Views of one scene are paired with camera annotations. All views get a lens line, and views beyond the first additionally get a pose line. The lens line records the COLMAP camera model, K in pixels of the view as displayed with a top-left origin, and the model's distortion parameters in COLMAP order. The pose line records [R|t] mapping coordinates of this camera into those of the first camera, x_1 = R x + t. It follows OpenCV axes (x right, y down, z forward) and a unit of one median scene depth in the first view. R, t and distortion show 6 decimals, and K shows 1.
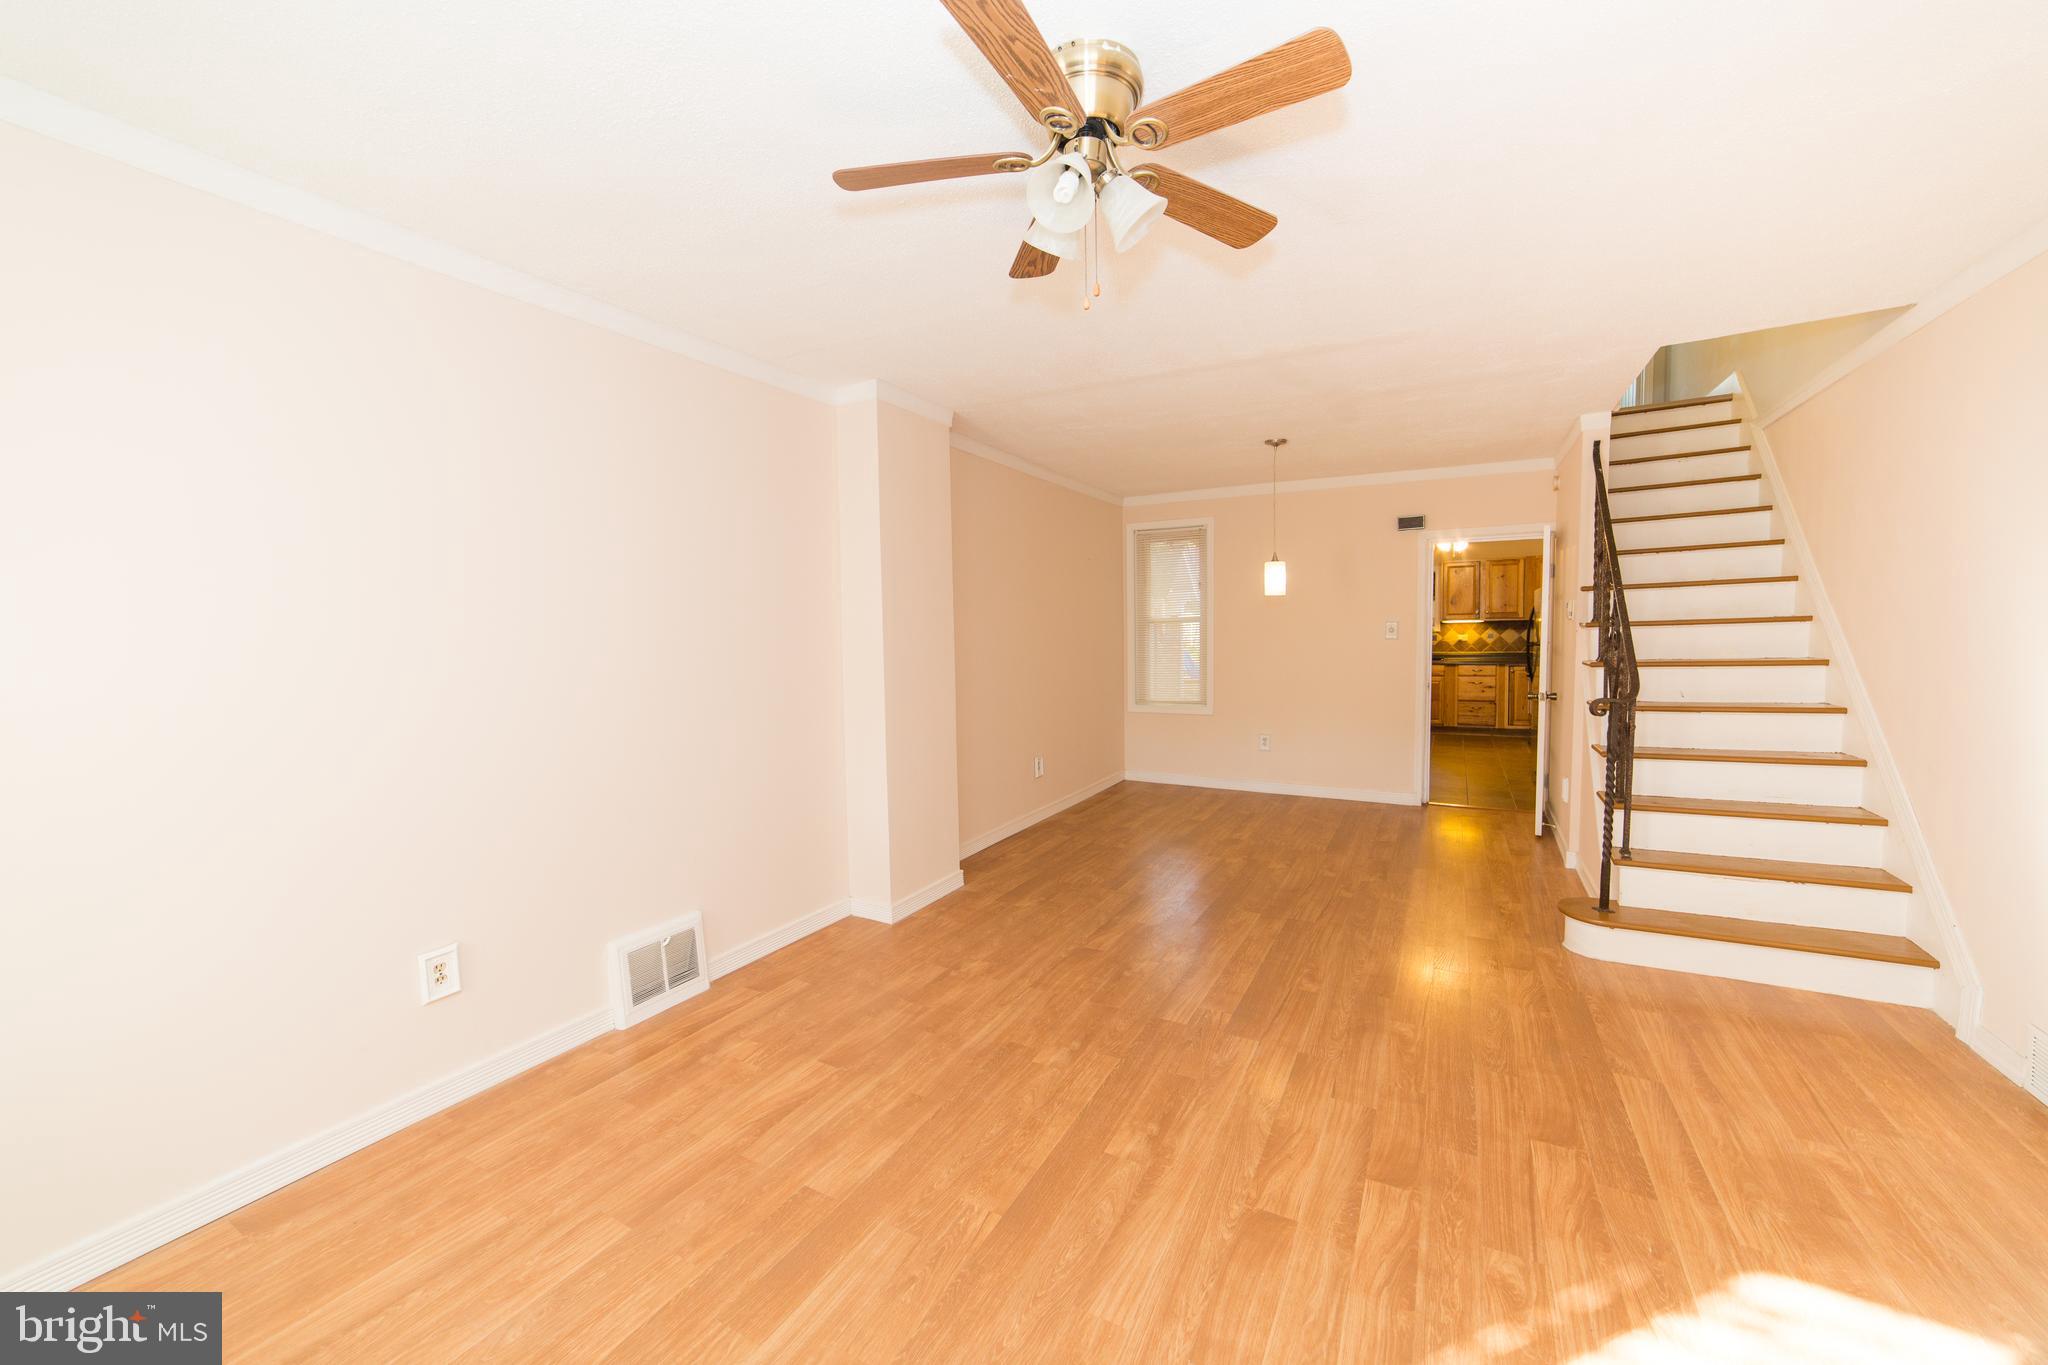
lens RADIAL K [[784.6, 0, 1013.0], [0, 784.6, 679.7], [0, 0, 1]] dist [-0.023833, 0.009398]
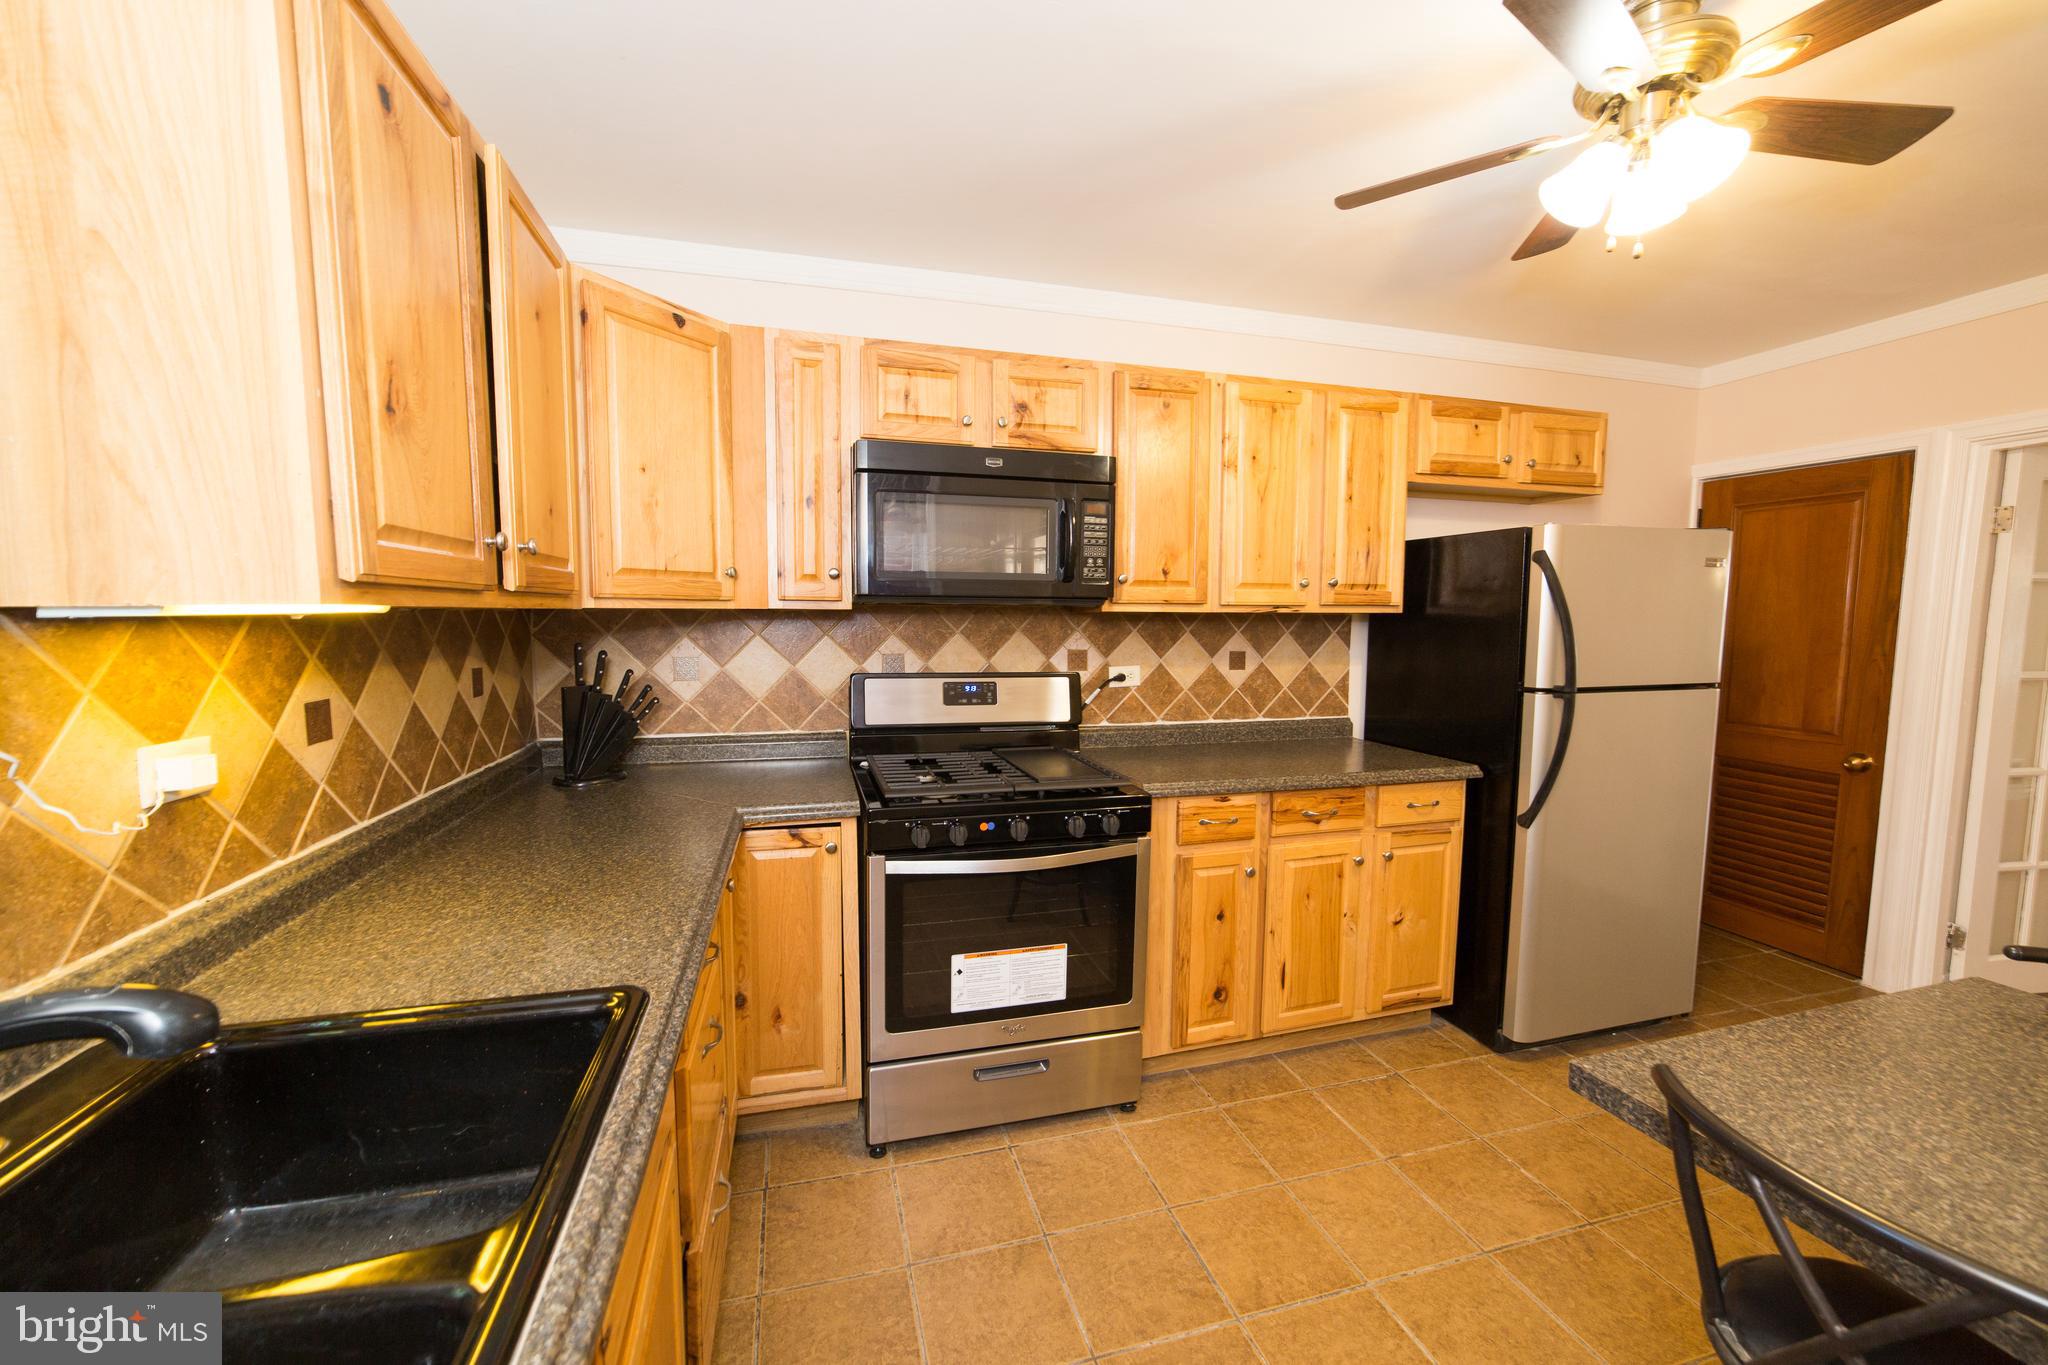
lens RADIAL K [[784.6, 0, 1013.0], [0, 784.6, 679.7], [0, 0, 1]] dist [-0.023833, 0.009398]
pose [[-0.702444, -0.044512, 0.710345, 1.401461], [0.052682, 0.992053, 0.114261, -0.232990], [-0.709786, 0.117685, -0.694517, 3.239251]]
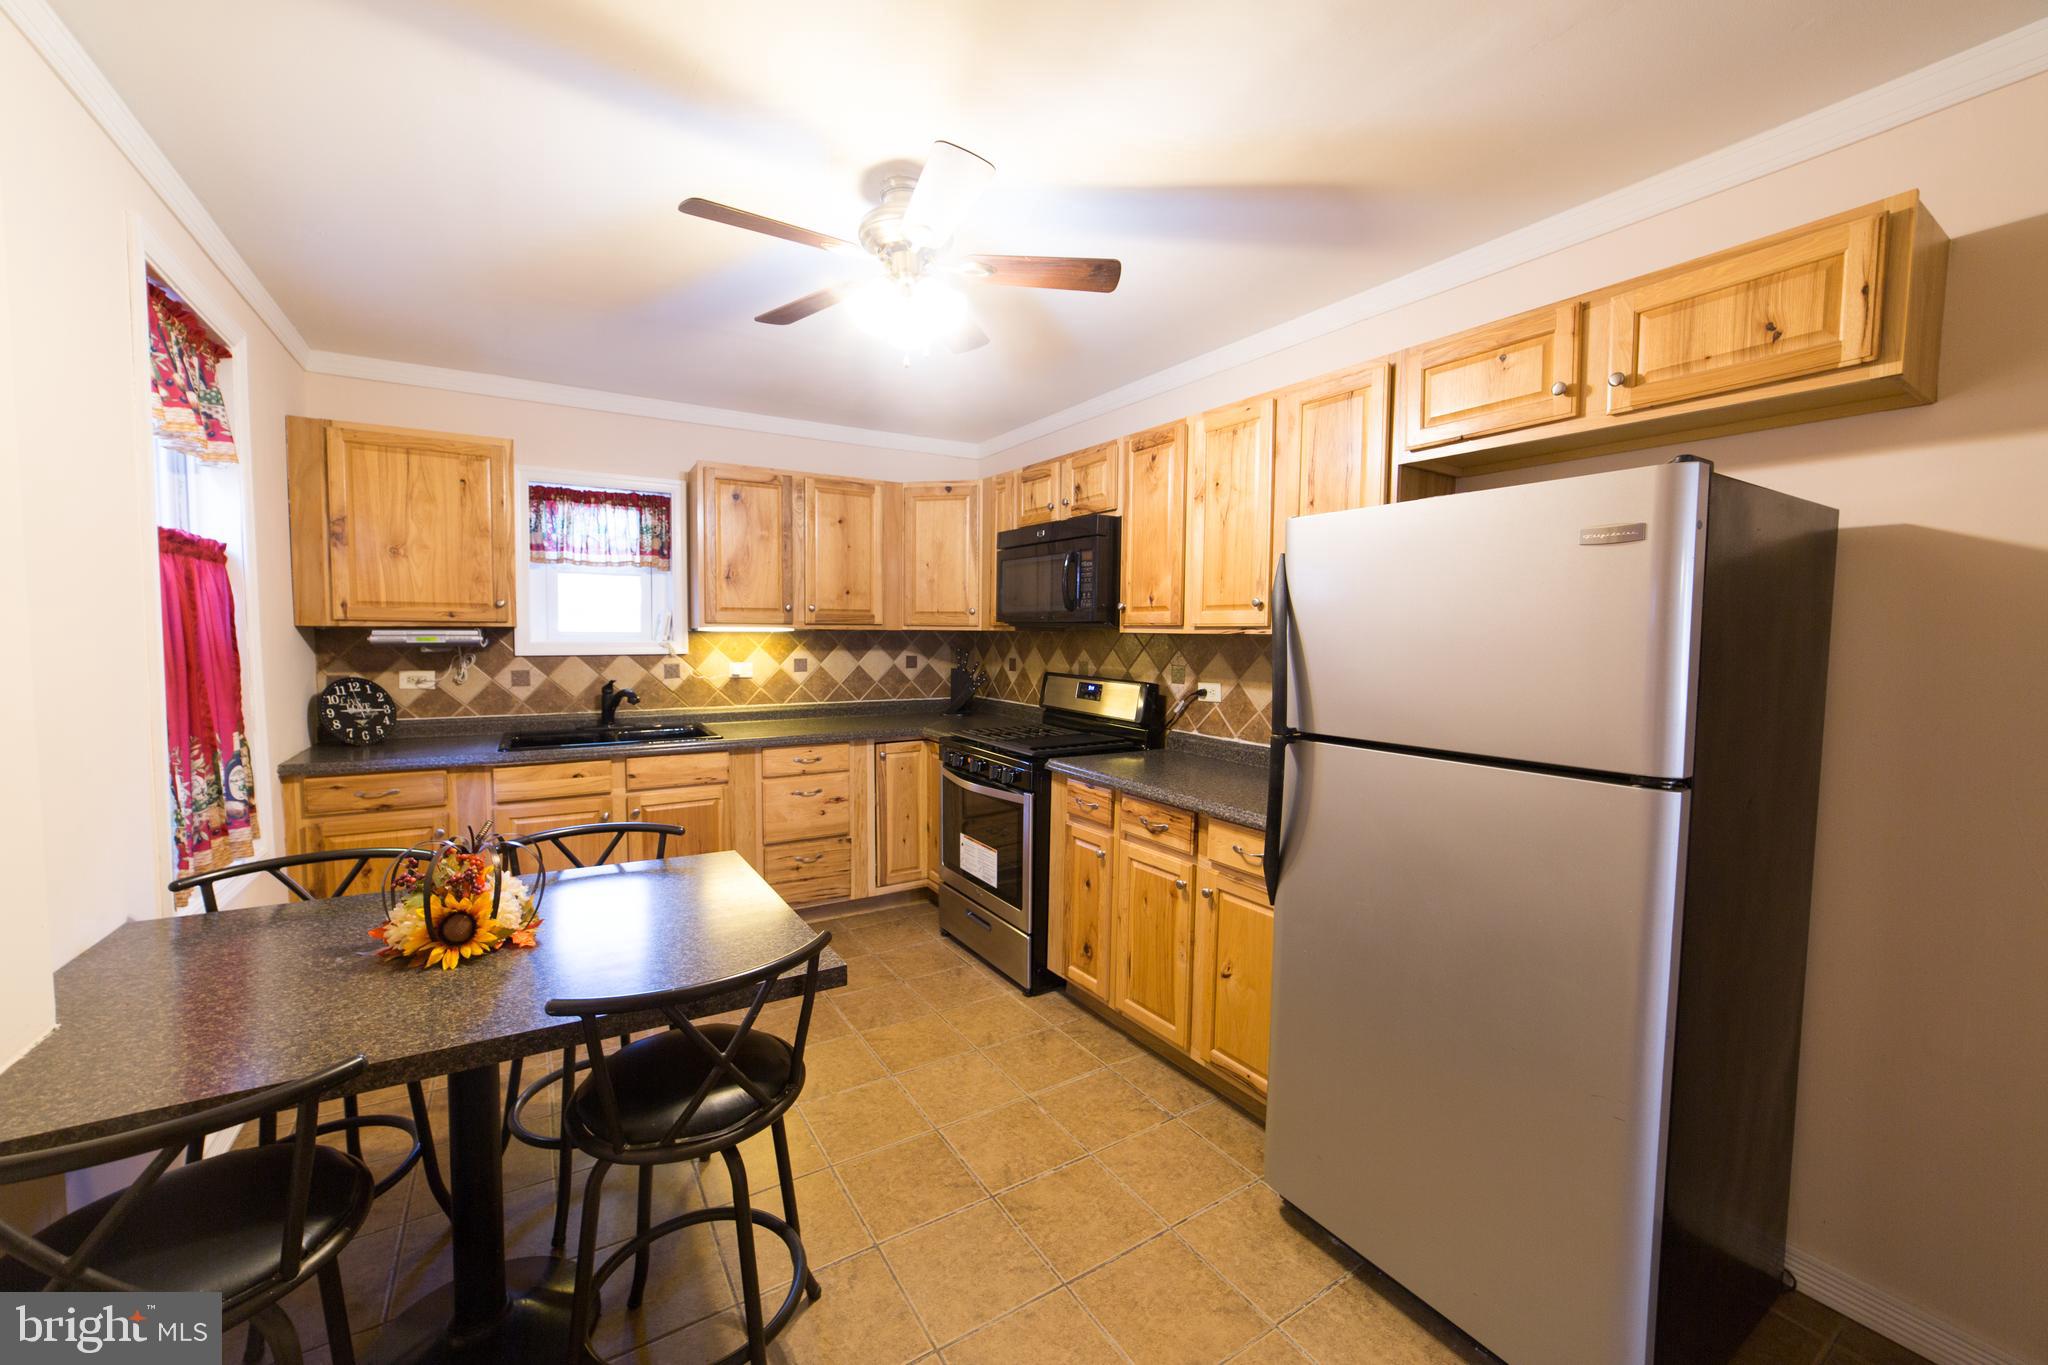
lens RADIAL K [[784.6, 0, 1013.0], [0, 784.6, 679.7], [0, 0, 1]] dist [-0.023833, 0.009398]
pose [[0.479653, -0.028575, 0.876993, 0.954624], [0.032917, 0.999352, 0.014559, -0.163914], [-0.876841, 0.021885, 0.480283, 2.239824]]
